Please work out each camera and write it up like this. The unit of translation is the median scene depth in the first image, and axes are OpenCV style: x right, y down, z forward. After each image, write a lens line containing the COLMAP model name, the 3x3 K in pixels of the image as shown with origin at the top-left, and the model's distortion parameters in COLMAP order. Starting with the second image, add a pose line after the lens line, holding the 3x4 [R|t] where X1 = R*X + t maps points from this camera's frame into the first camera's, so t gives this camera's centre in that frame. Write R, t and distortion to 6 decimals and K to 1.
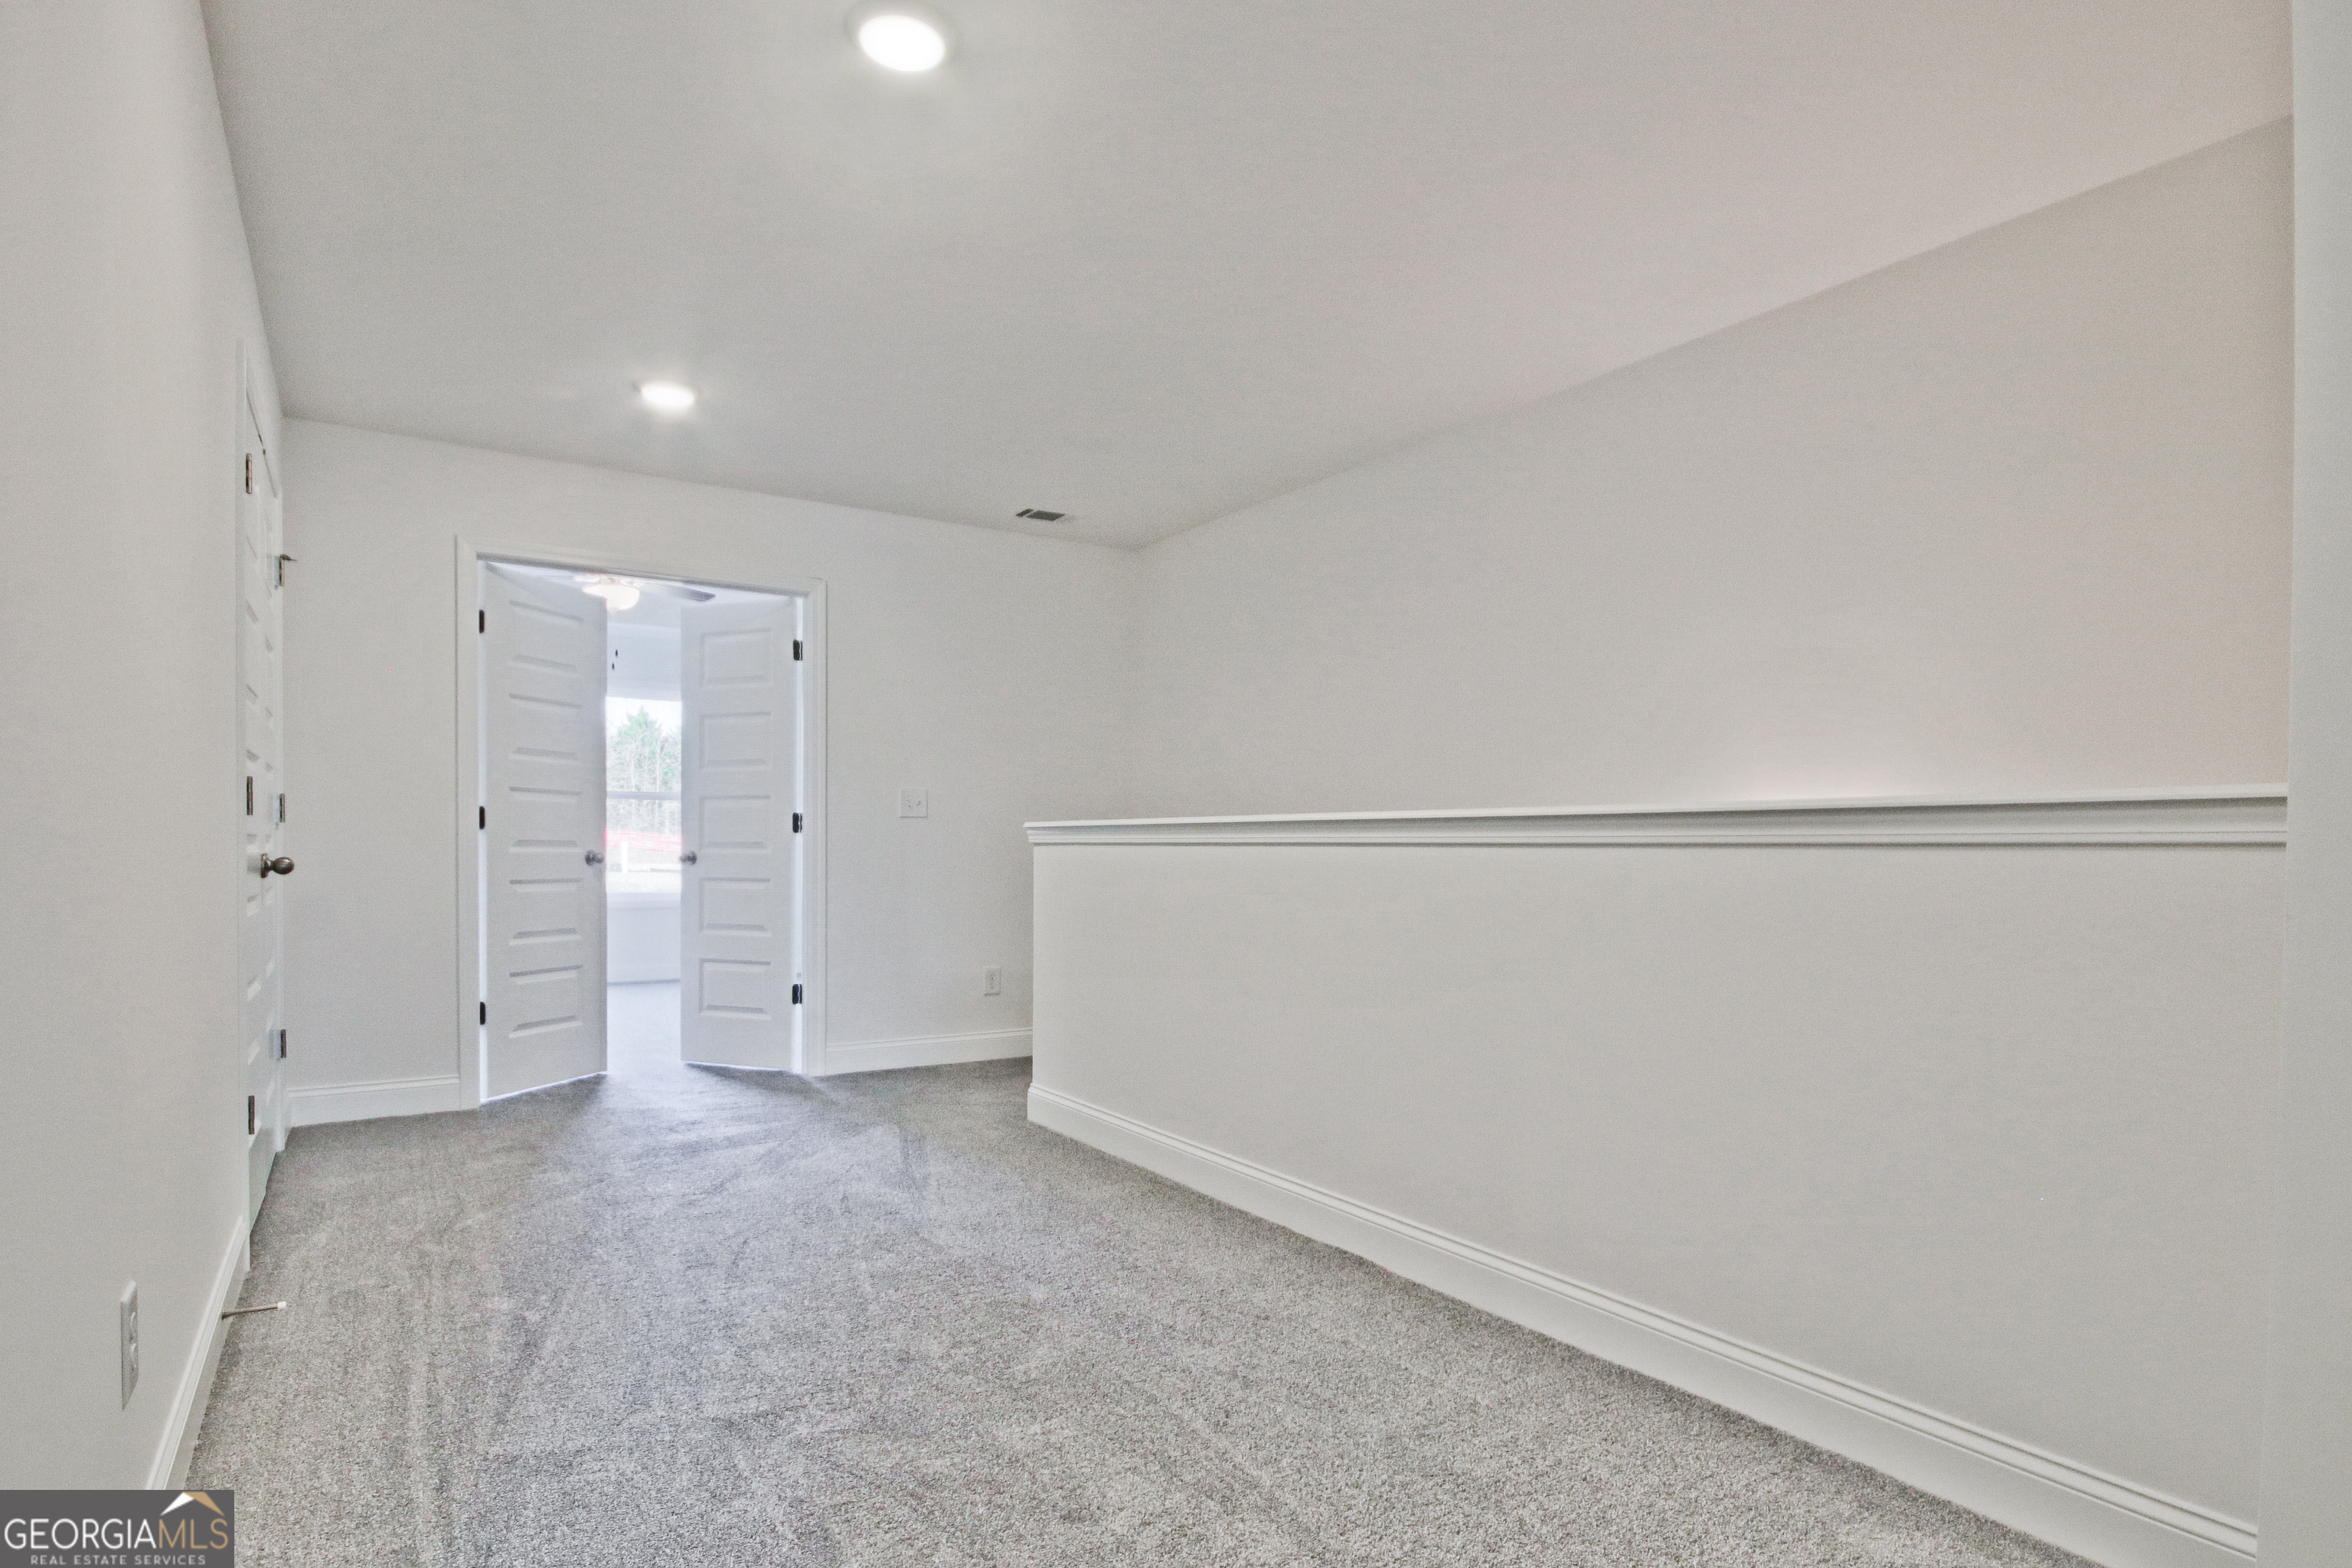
lens RADIAL K [[1248.1, 0, 1180.1], [0, 1248.1, 870.8], [0, 0, 1]] dist [0.003941, -0.000464]
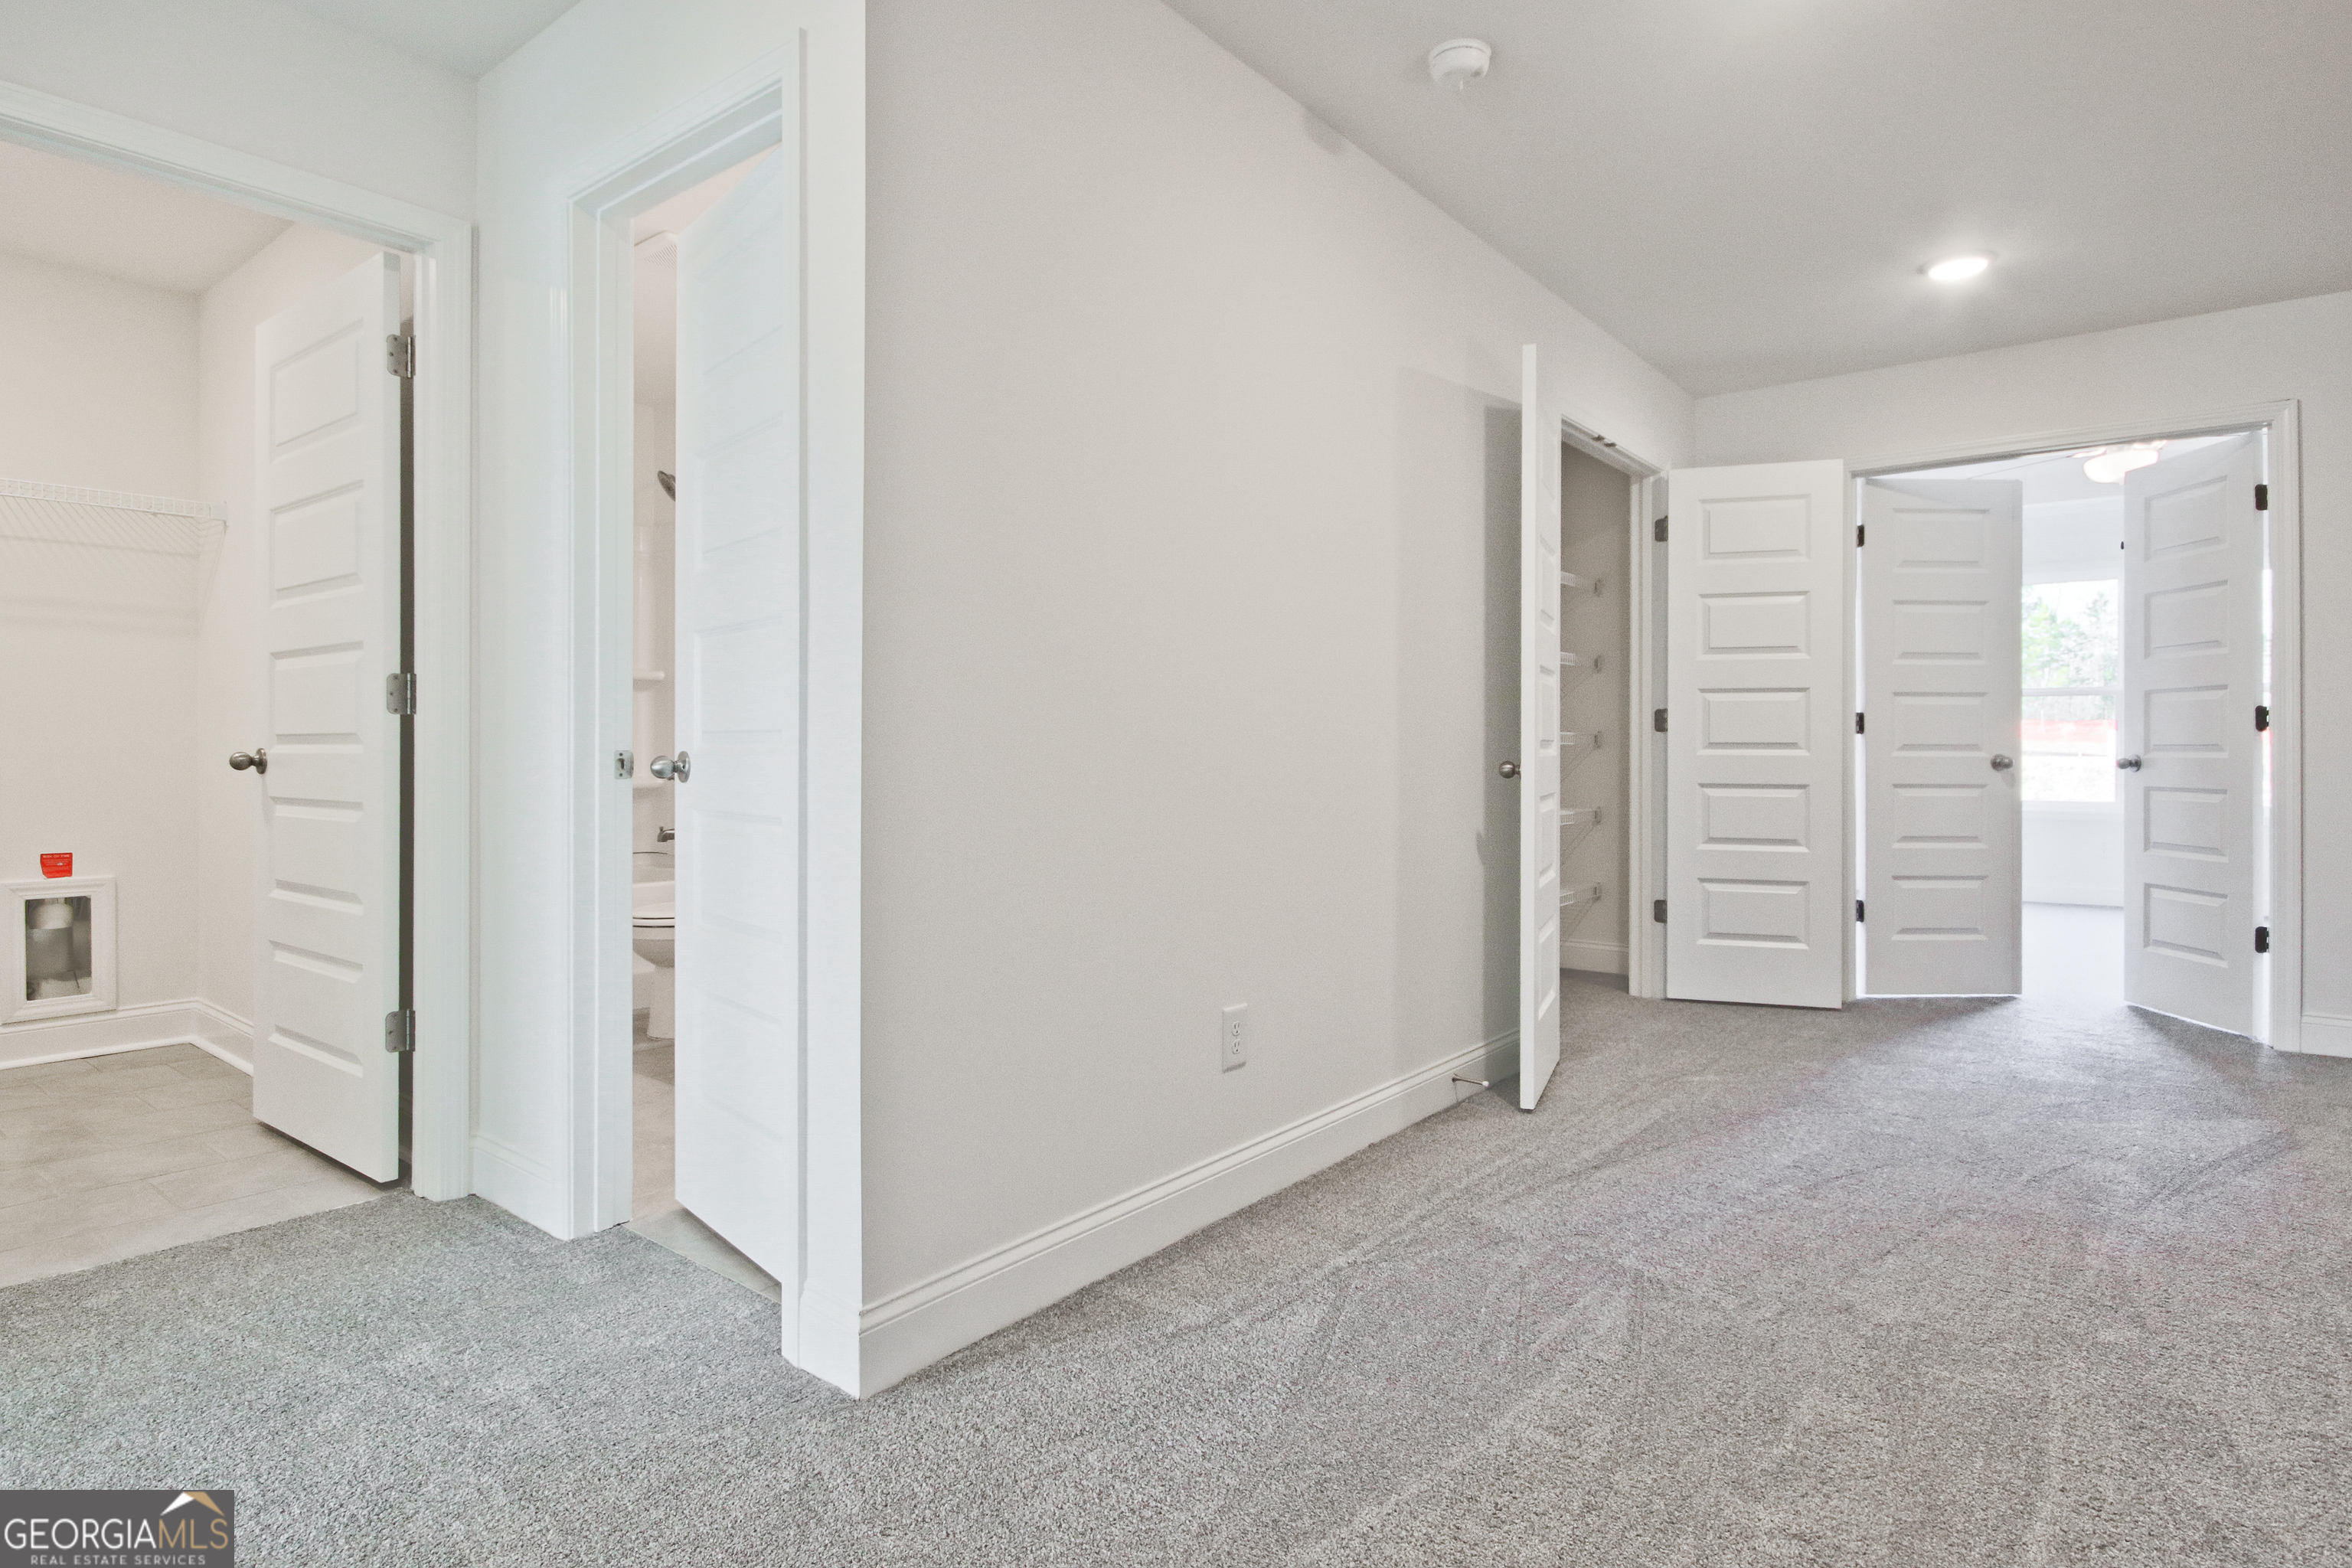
lens RADIAL K [[1248.1, 0, 1162.6], [0, 1248.1, 745.9], [0, 0, 1]] dist [0.003941, -0.000464]
pose [[0.304902, -0.009689, -0.952334, 0.227636], [-0.018012, 0.999711, -0.015938, 0.003373], [0.952213, 0.022013, 0.304639, 0.113741]]
